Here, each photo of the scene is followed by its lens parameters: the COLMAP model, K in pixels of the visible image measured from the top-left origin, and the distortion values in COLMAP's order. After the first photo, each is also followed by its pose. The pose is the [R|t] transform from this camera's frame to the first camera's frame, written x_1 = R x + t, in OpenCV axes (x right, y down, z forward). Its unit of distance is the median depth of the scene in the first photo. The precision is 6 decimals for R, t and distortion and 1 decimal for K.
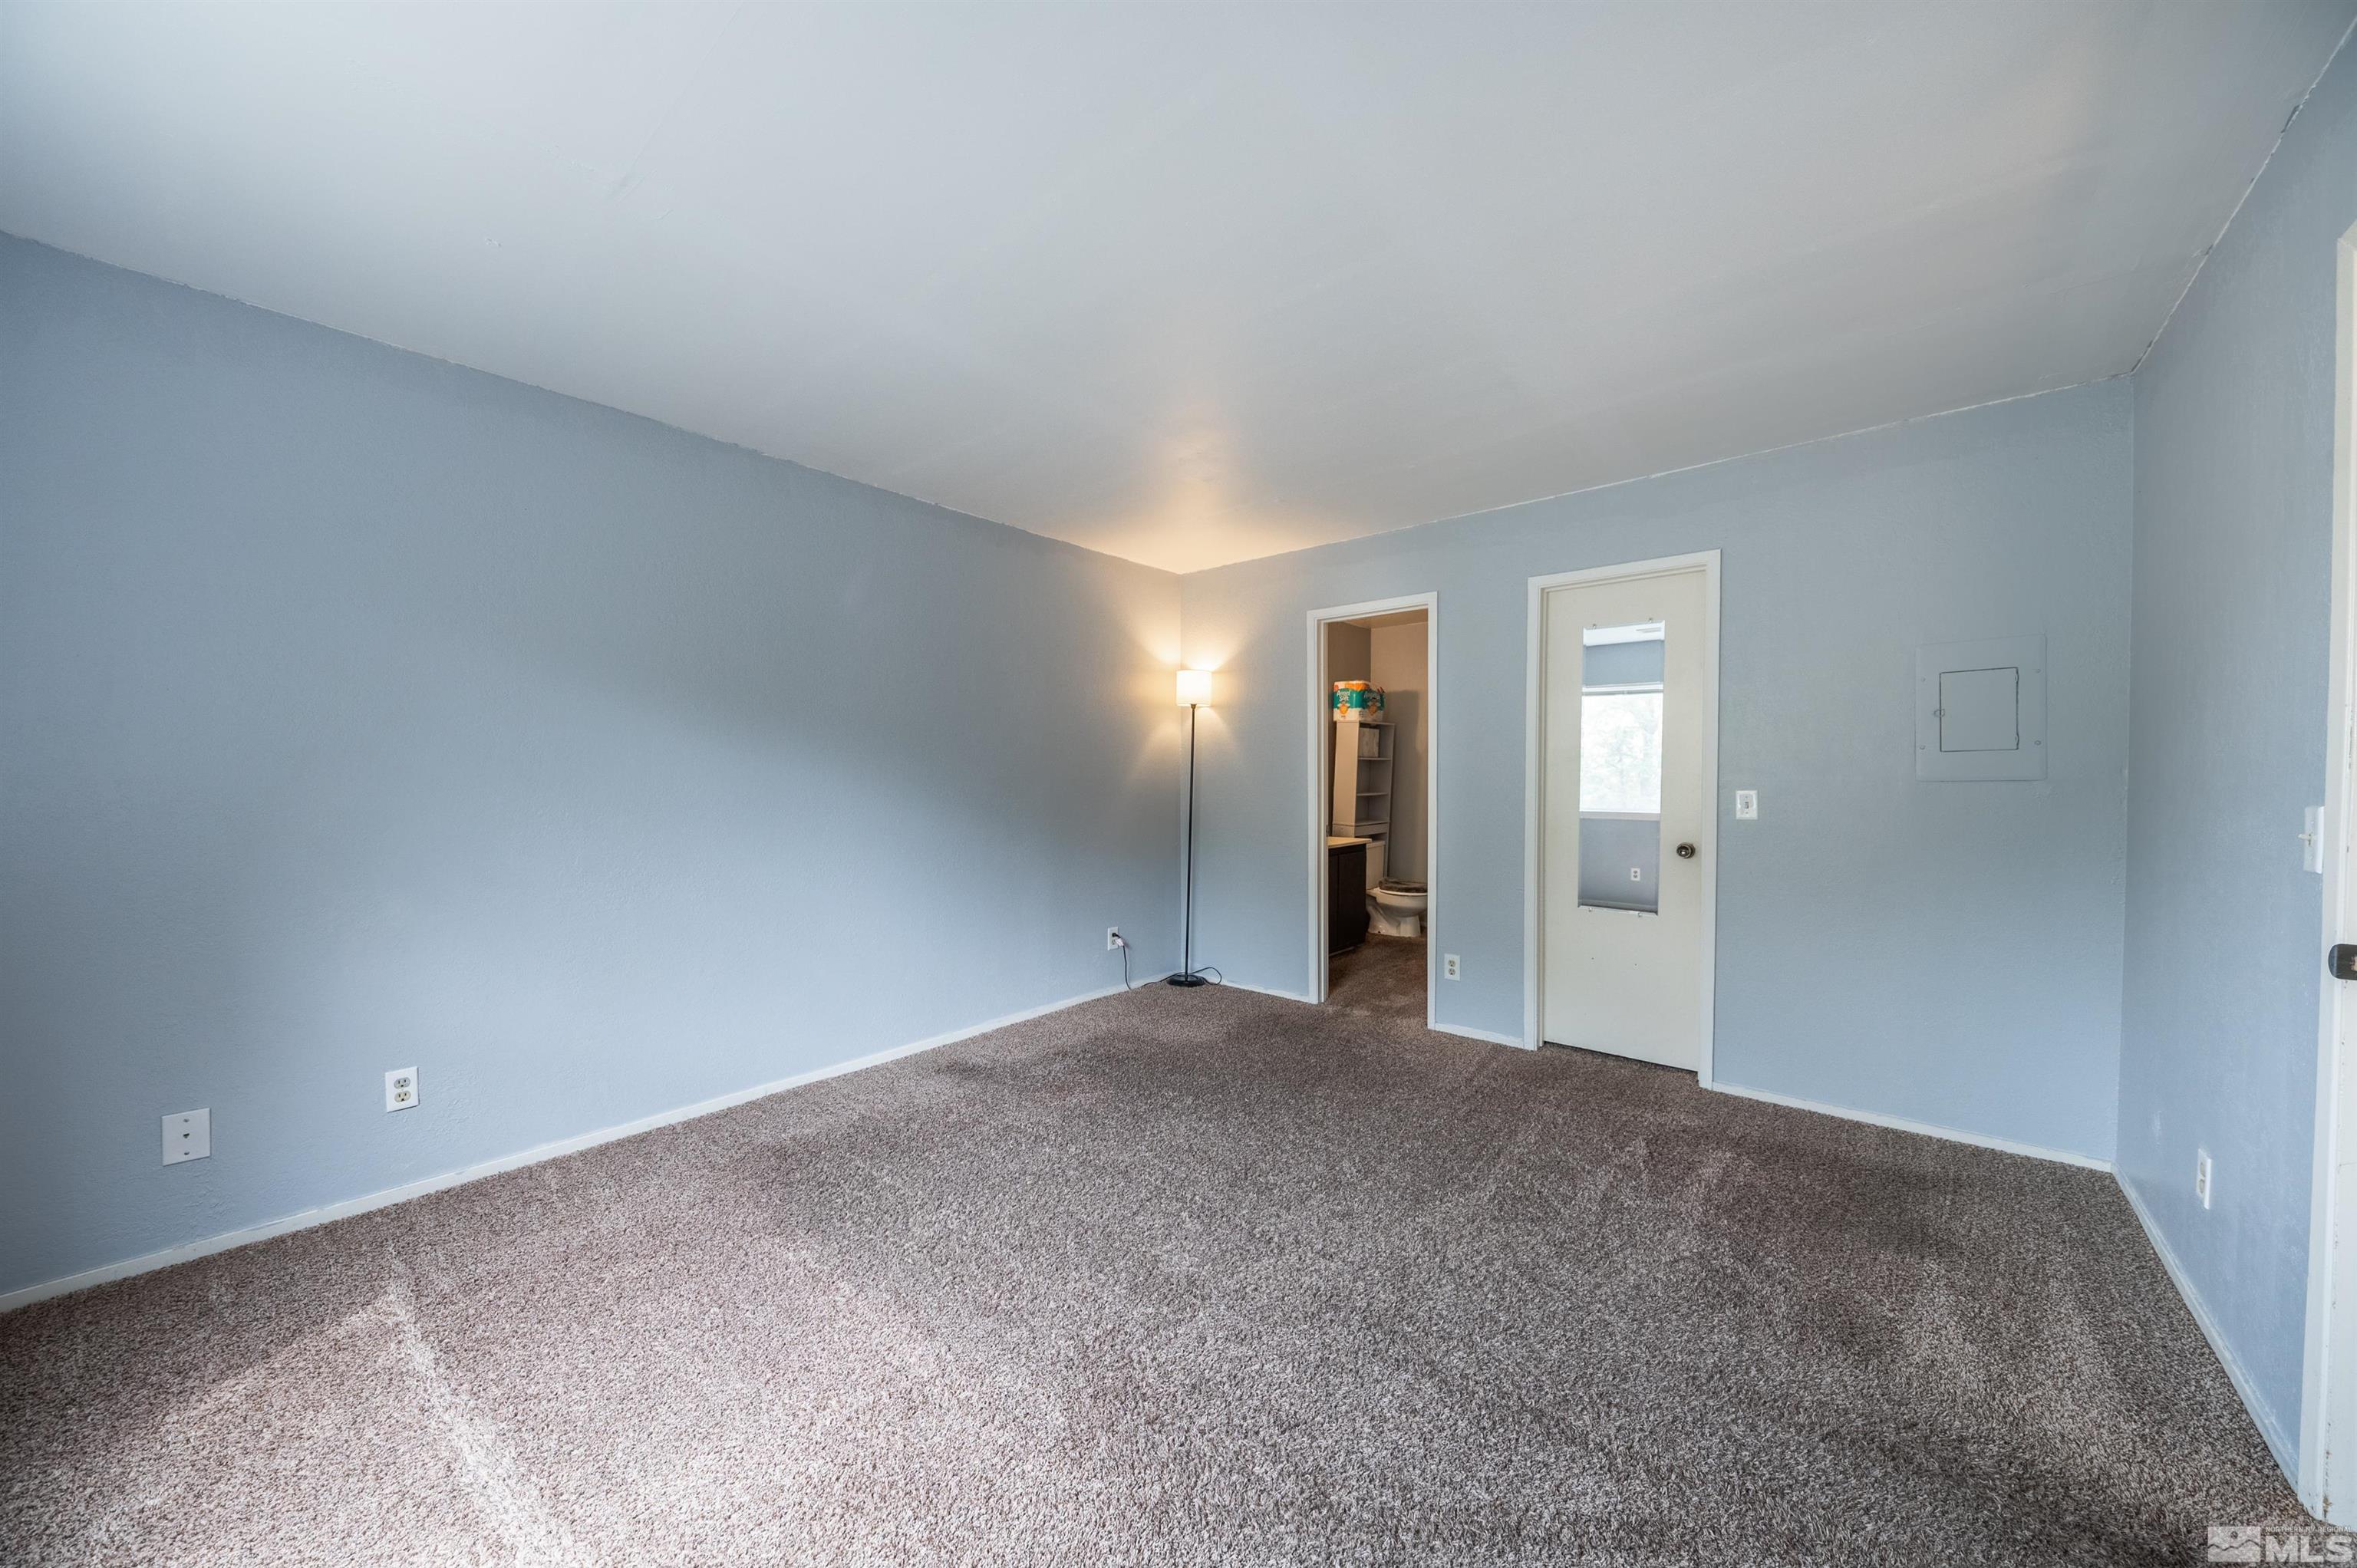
lens RADIAL K [[815.0, 0, 1178.3], [0, 815.0, 787.2], [0, 0, 1]] dist [0.009309, -0.005648]
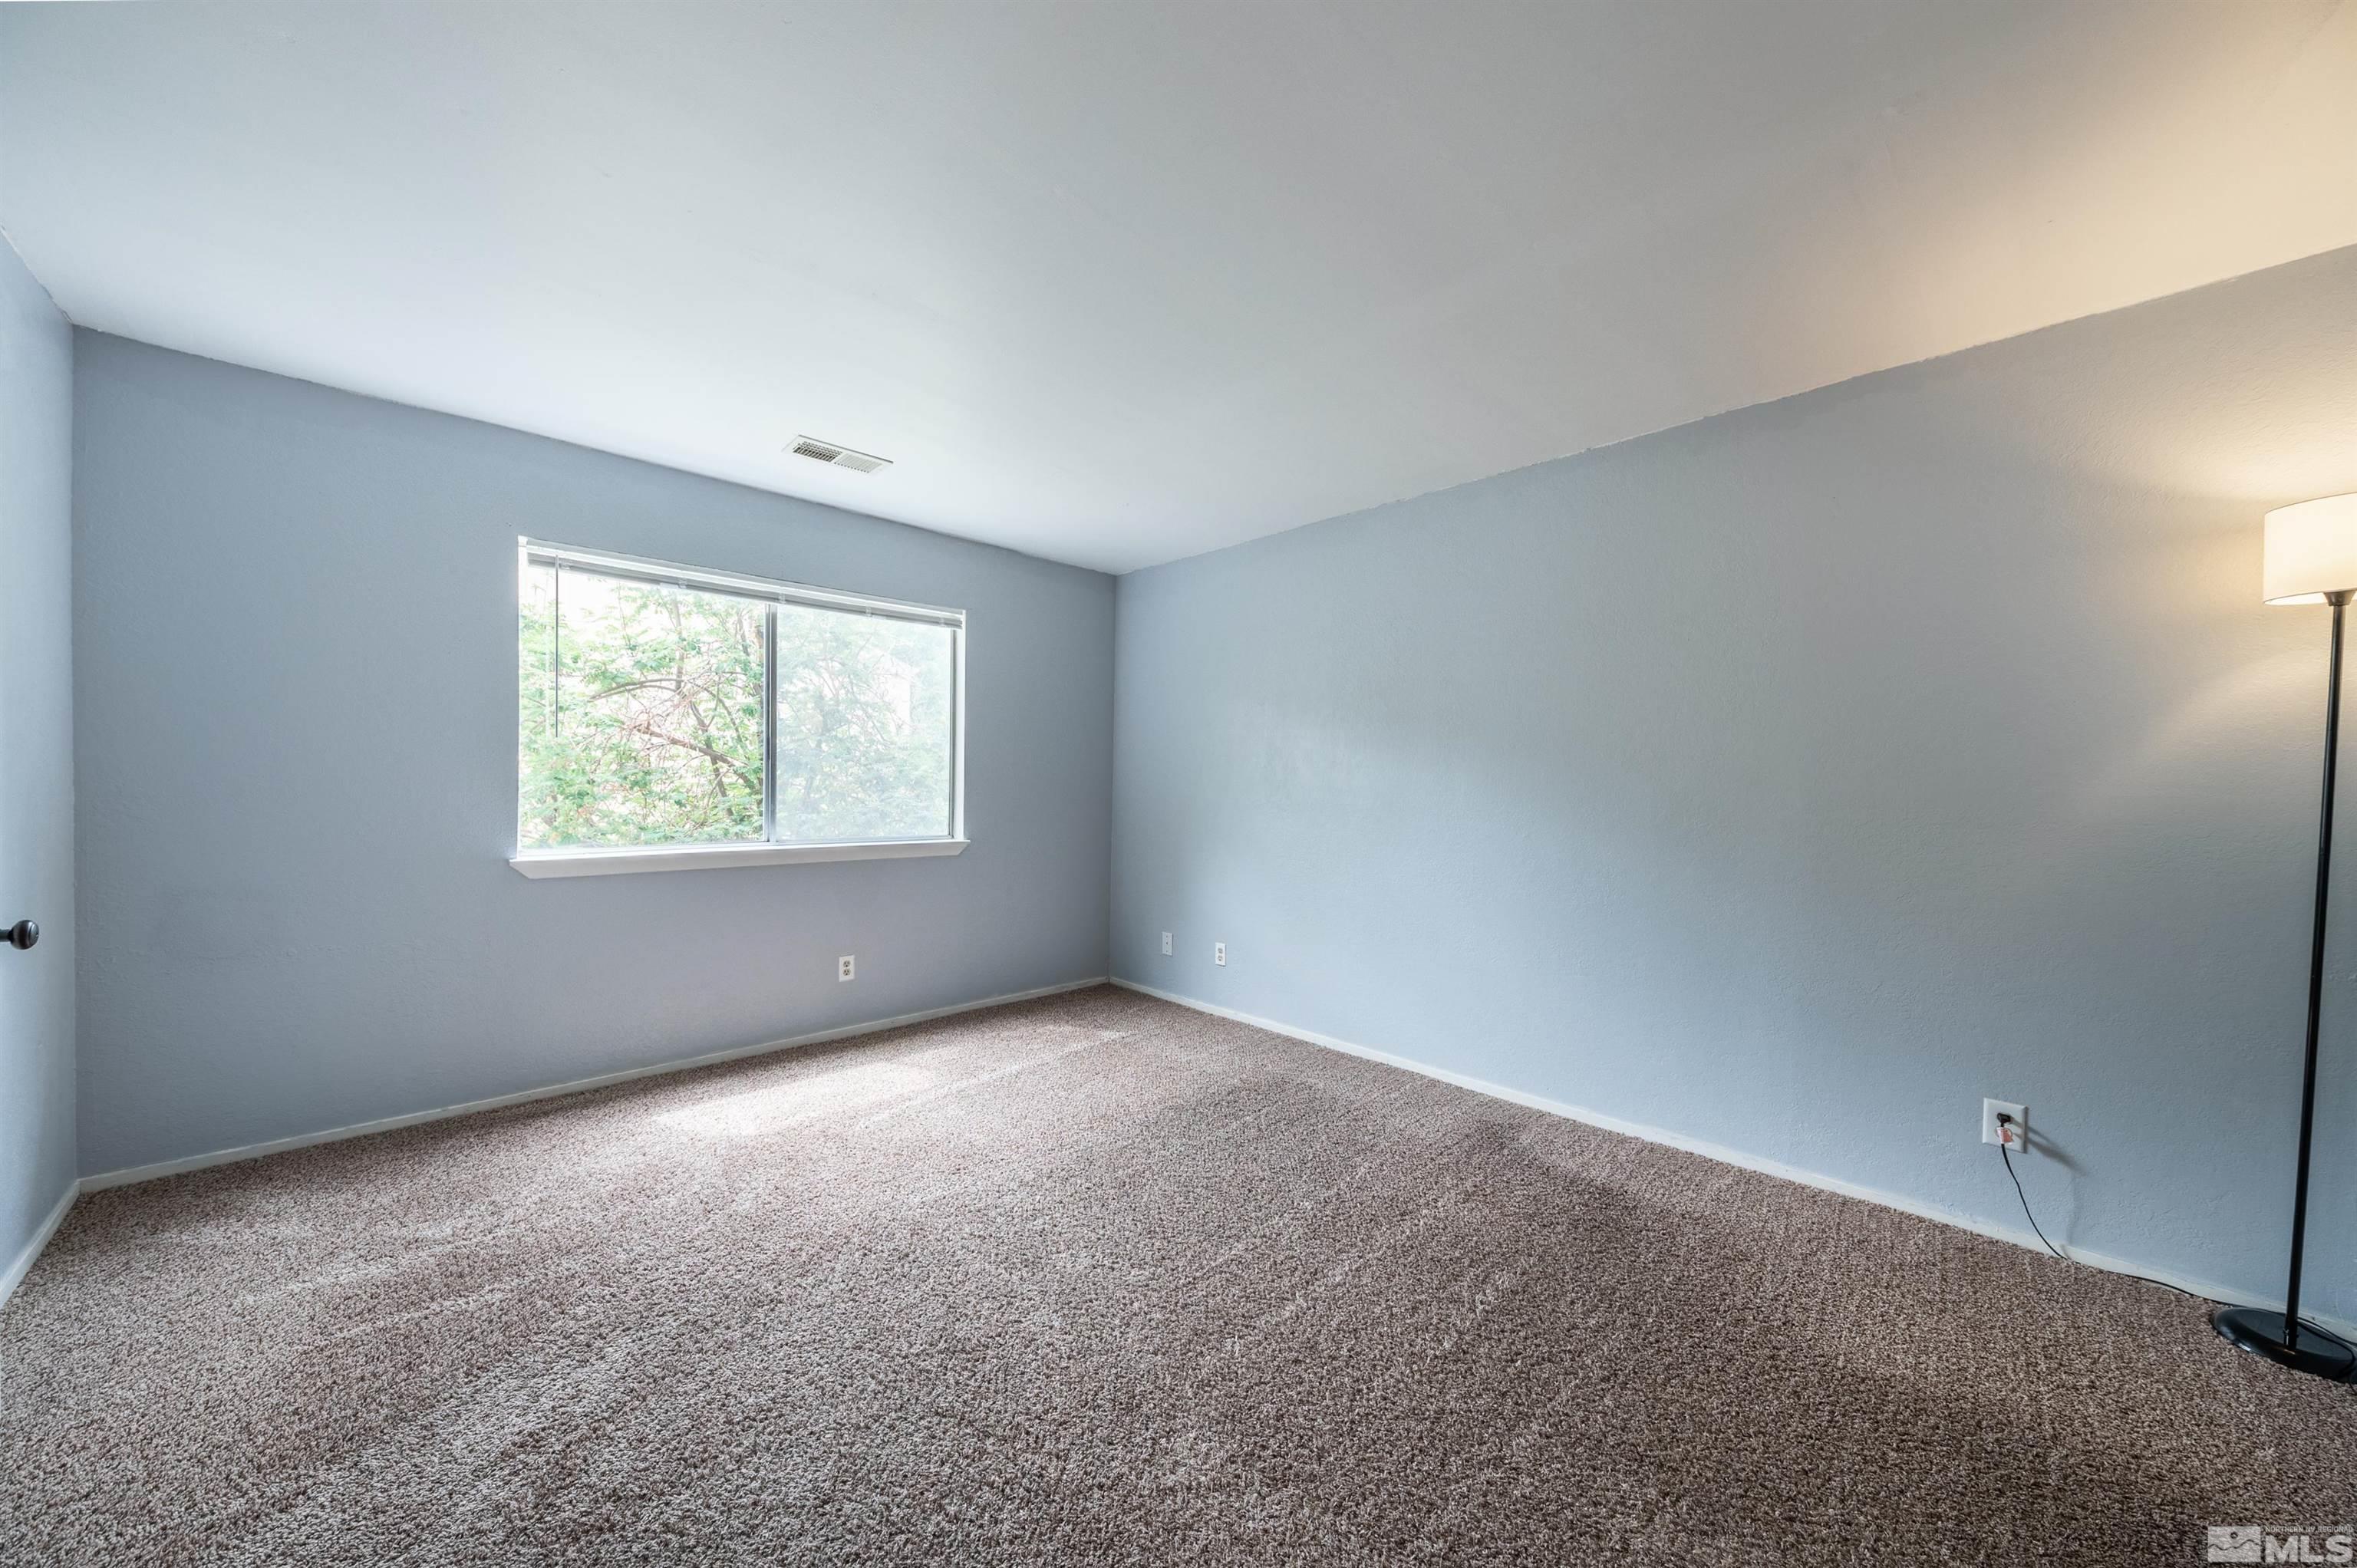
lens RADIAL K [[815.0, 0, 1184.7], [0, 815.0, 772.3], [0, 0, 1]] dist [0.009309, -0.005648]
pose [[-0.104326, -0.018843, -0.994365, 0.823252], [-0.023323, 0.999592, -0.016495, -0.008951], [0.994270, 0.021471, -0.104723, 1.009984]]
